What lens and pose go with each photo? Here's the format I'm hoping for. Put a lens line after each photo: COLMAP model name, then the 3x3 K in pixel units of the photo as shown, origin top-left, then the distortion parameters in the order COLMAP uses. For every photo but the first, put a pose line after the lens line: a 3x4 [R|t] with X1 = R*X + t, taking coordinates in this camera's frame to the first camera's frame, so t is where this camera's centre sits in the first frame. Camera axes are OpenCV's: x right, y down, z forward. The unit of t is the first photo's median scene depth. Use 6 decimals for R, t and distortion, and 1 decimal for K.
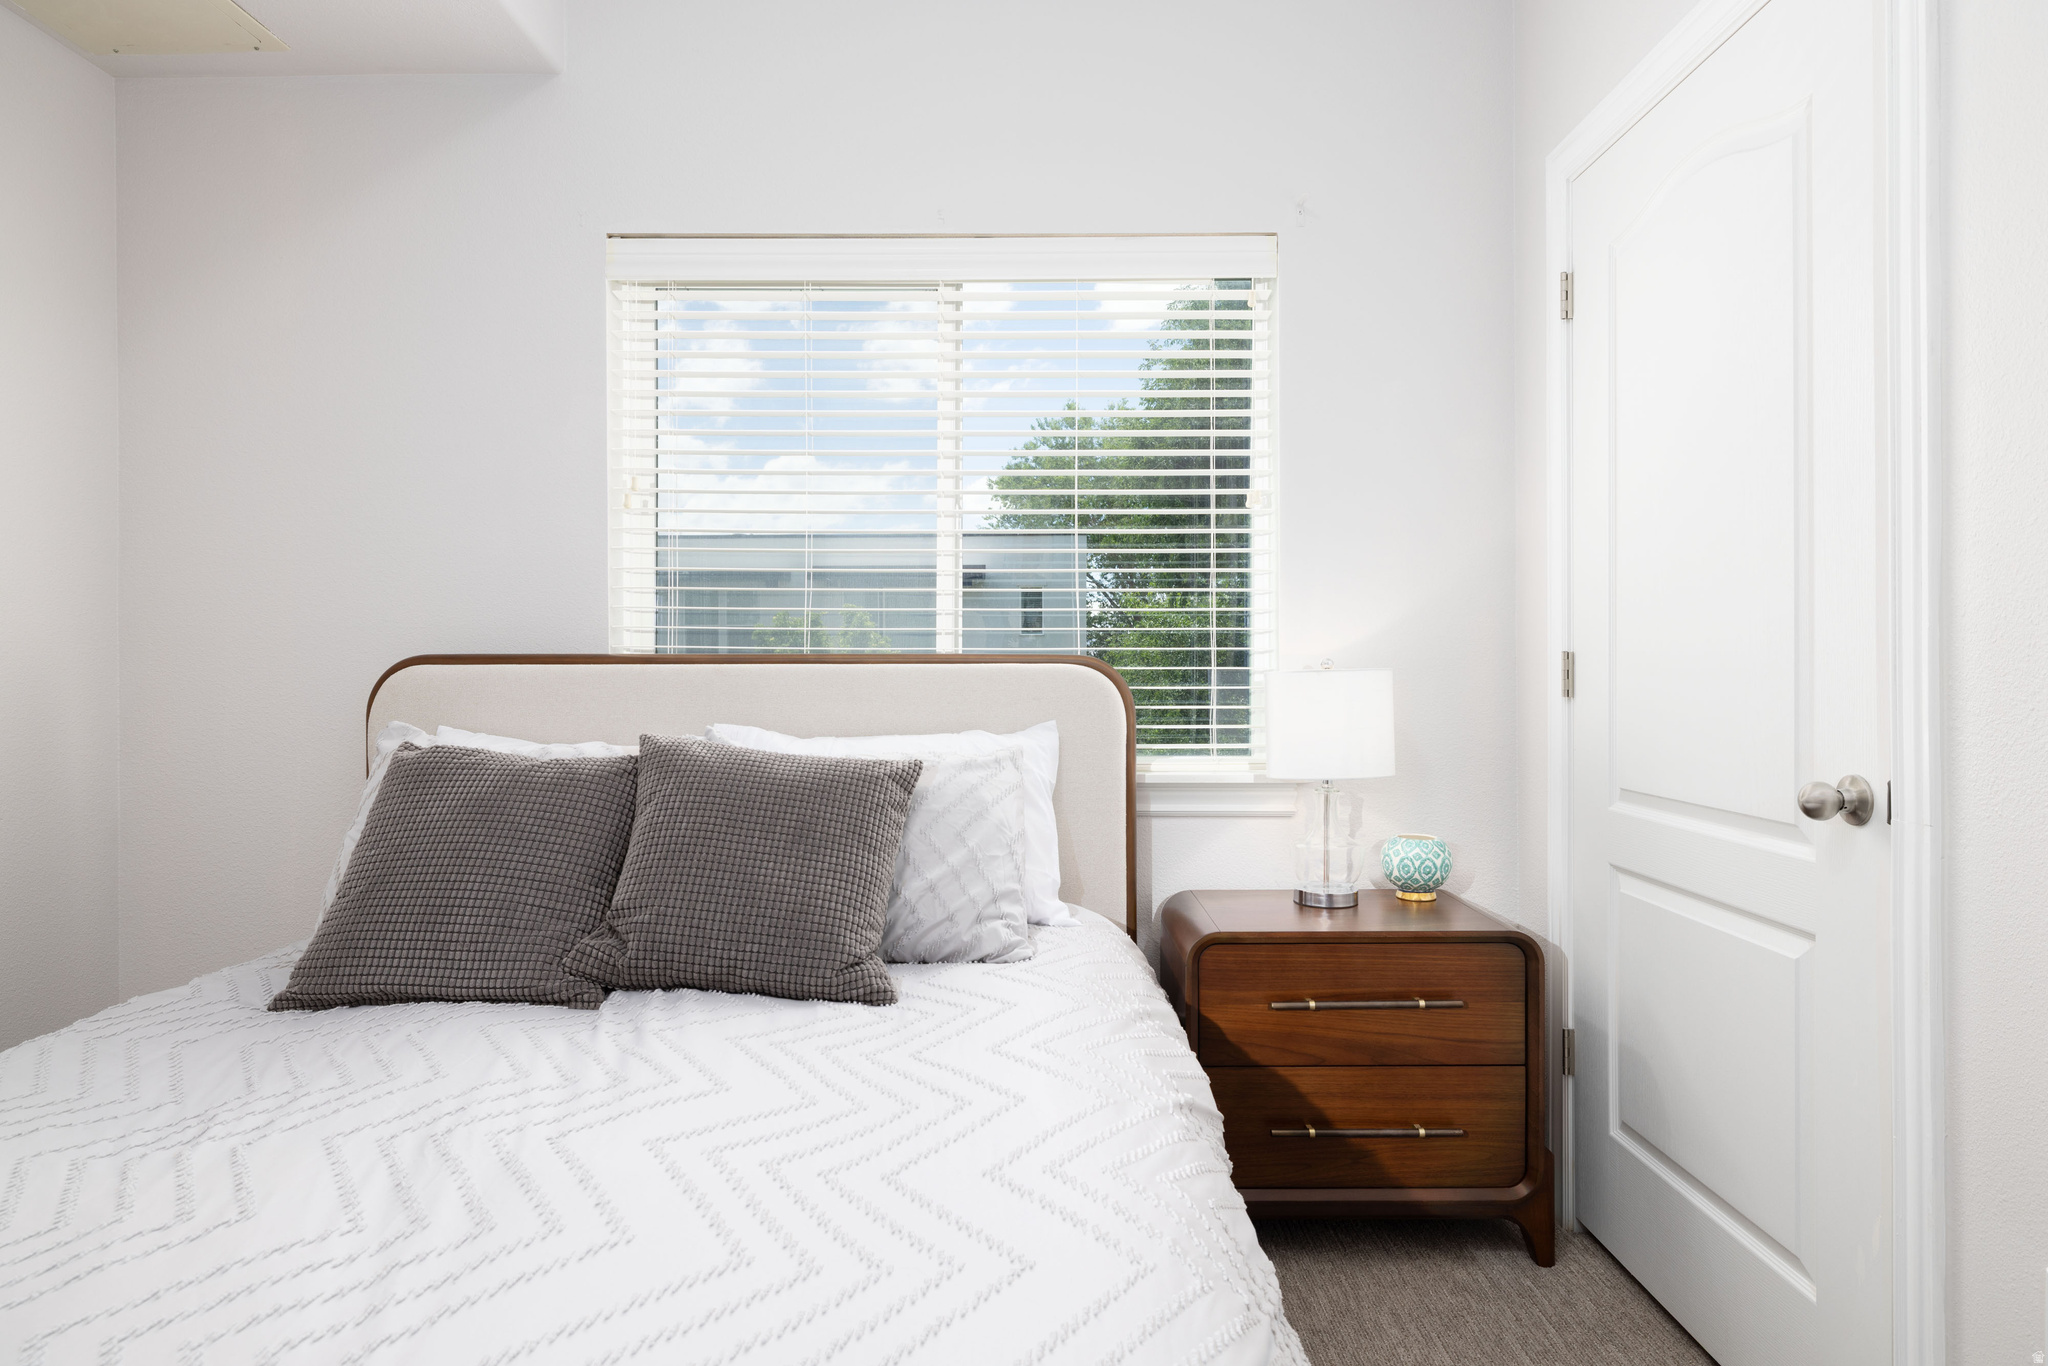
lens RADIAL K [[1178.4, 0, 1023.1], [0, 1178.4, 671.0], [0, 0, 1]] dist [0.002078, -0.000042]
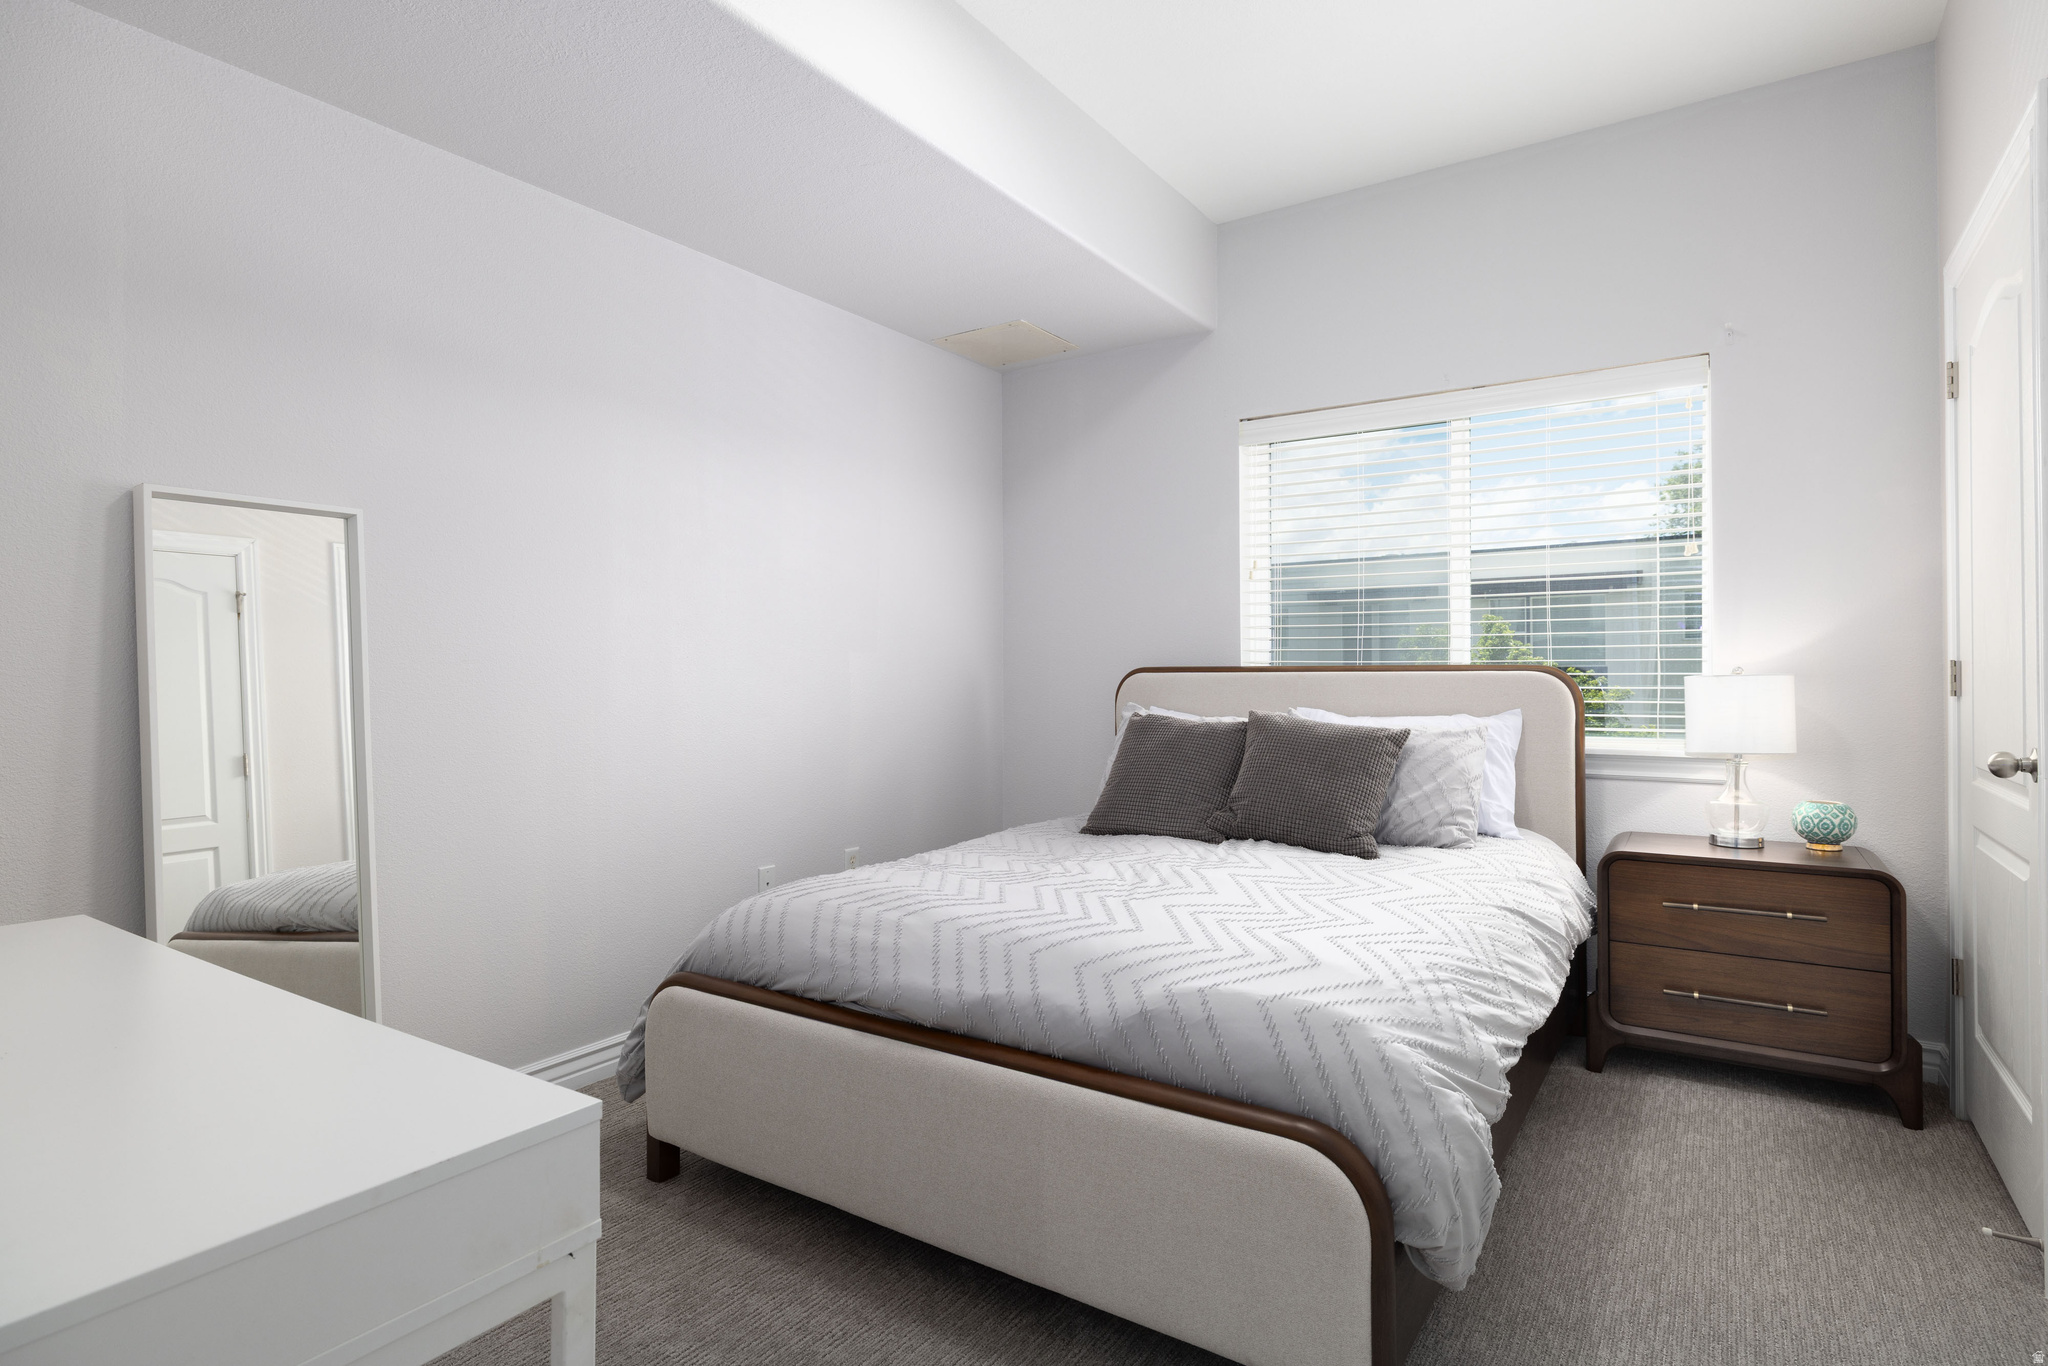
lens RADIAL K [[1058.2, 0, 1024.0], [0, 1058.2, 683.0], [0, 0, 1]] dist [0.001030, 0.000135]
pose [[0.837108, 0.003015, -0.547030, 0.275773], [0.000604, 0.999979, 0.006436, -0.000241], [0.547038, -0.005718, 0.837088, -0.557225]]
